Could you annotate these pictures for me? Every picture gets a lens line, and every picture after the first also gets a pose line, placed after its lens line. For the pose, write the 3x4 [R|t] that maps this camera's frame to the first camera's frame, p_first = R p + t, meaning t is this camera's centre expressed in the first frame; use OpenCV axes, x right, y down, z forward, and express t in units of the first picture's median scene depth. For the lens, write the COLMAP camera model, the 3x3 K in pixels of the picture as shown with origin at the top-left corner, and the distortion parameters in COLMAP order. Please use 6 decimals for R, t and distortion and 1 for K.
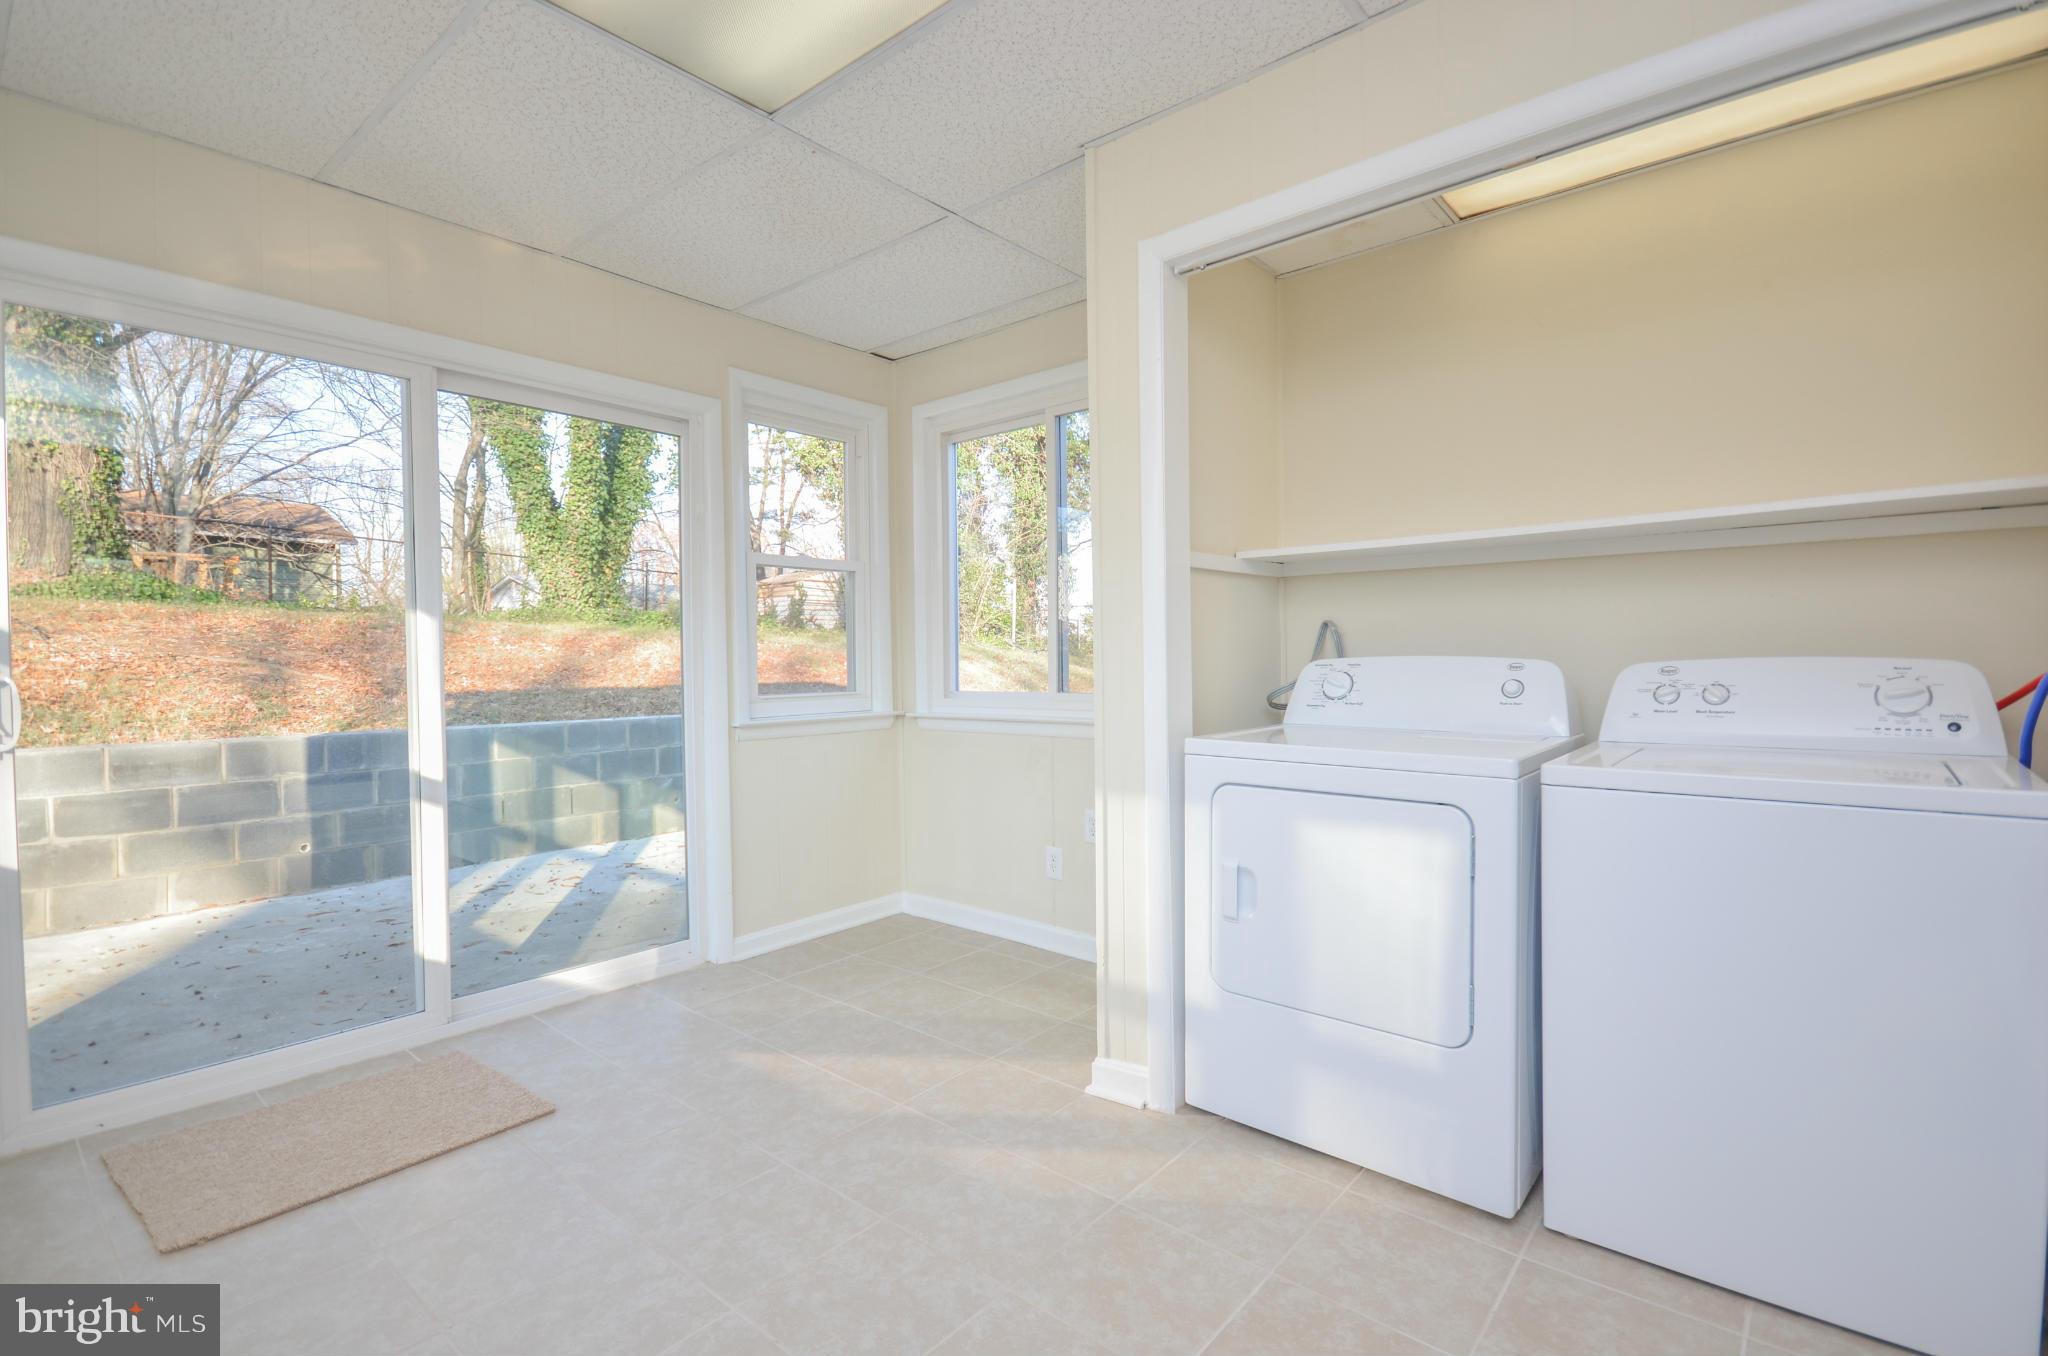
lens RADIAL K [[913.0, 0, 1027.3], [0, 913.0, 672.1], [0, 0, 1]] dist [0.002492, 0.000216]
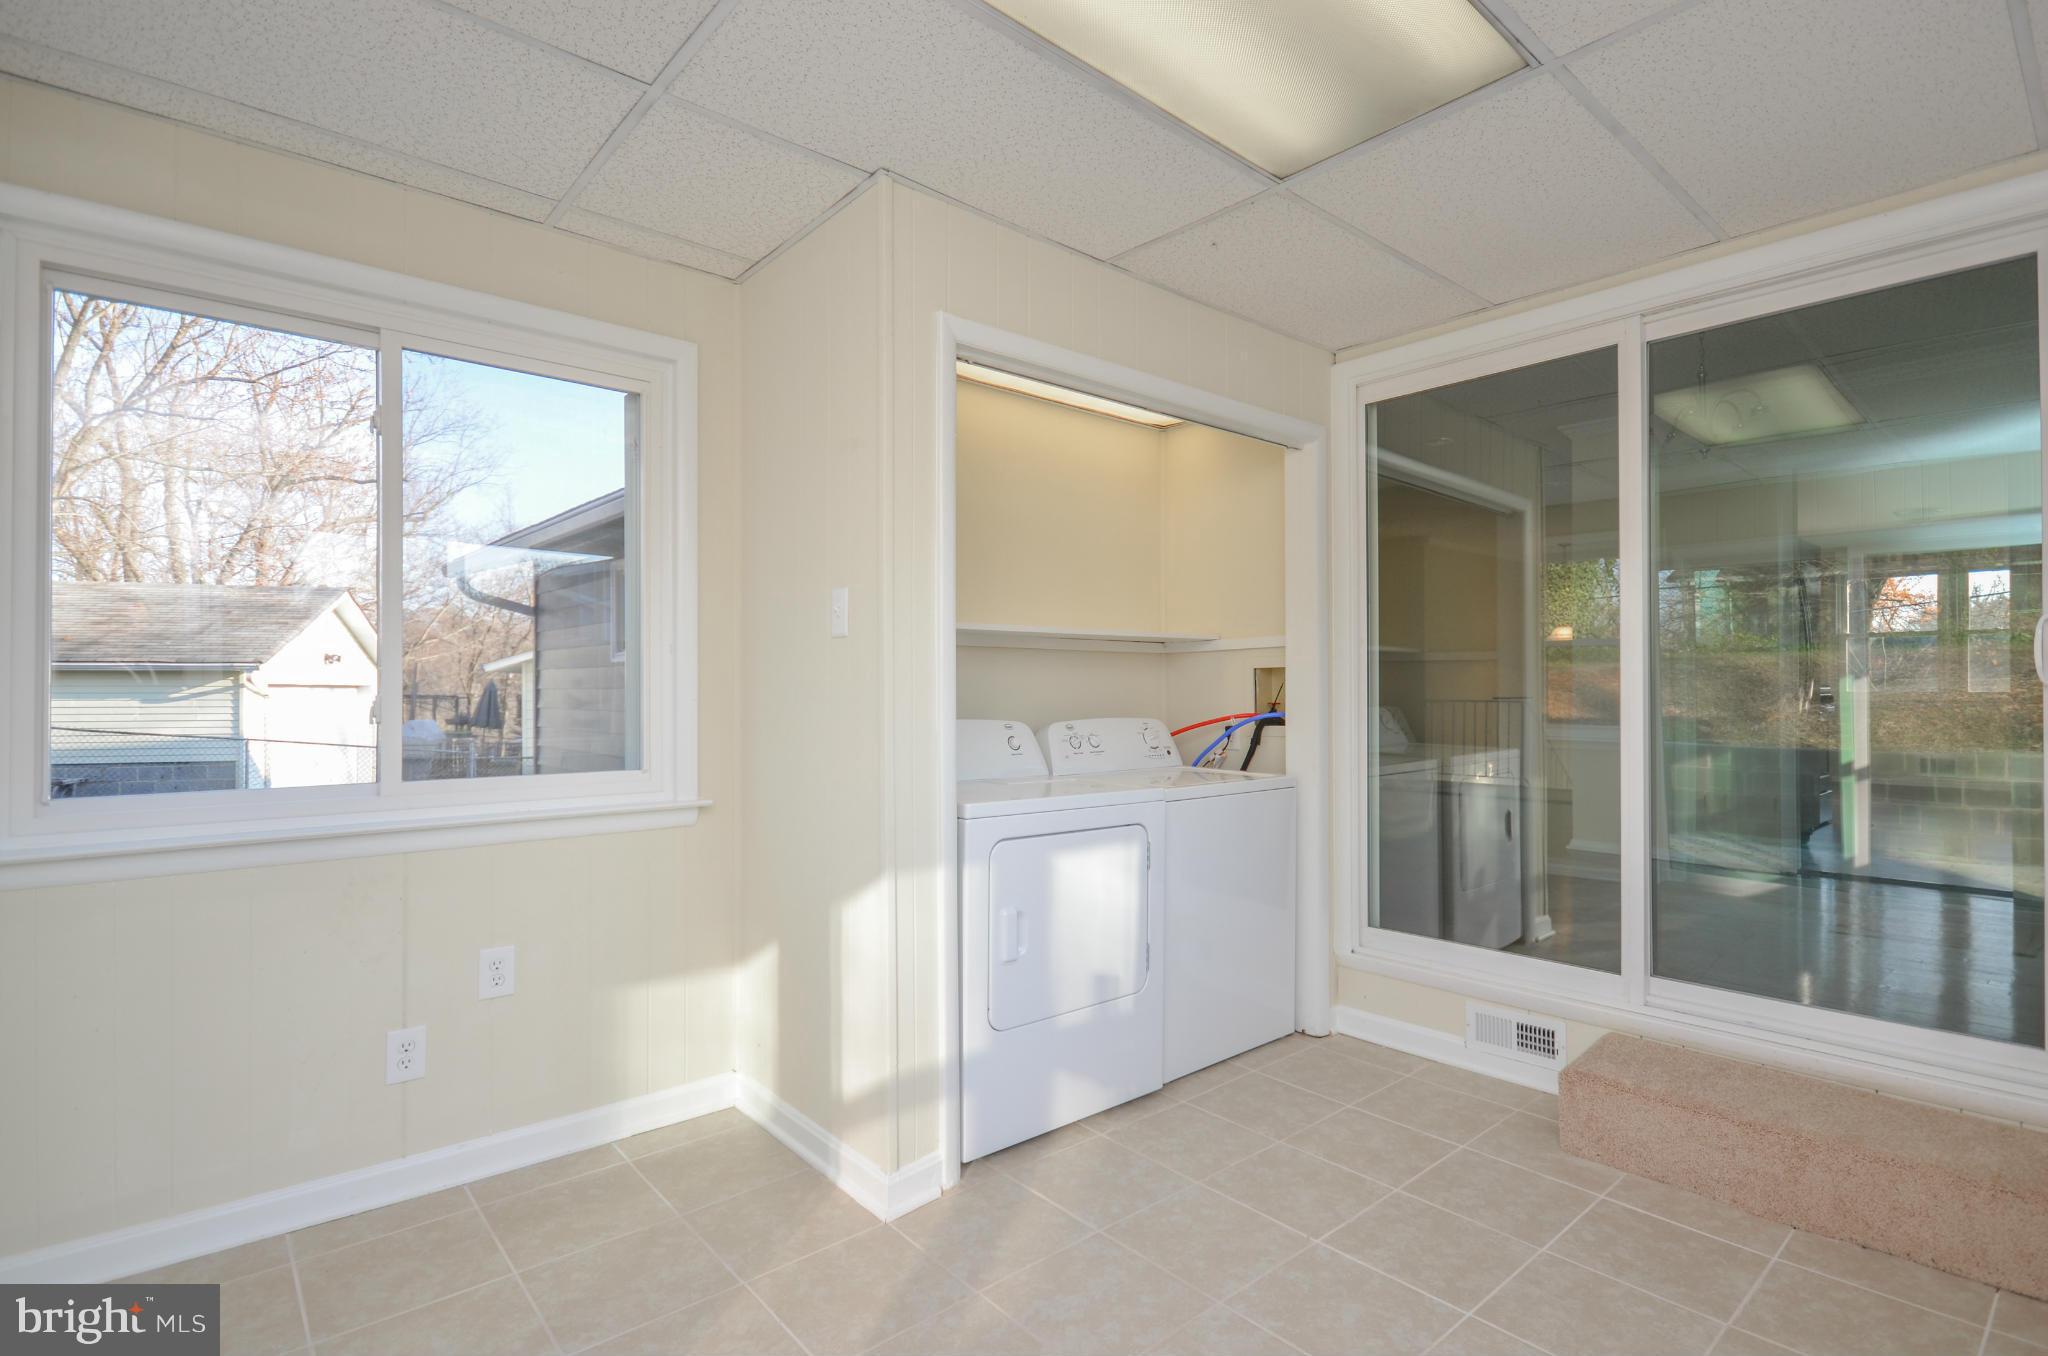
lens RADIAL K [[979.8, 0, 1041.3], [0, 979.8, 666.4], [0, 0, 1]] dist [0.004294, 0.000665]
pose [[0.152851, 0.036590, 0.987572, -0.865393], [0.012605, 0.999161, -0.038970, -0.035886], [-0.988169, 0.018405, 0.152261, 0.699793]]
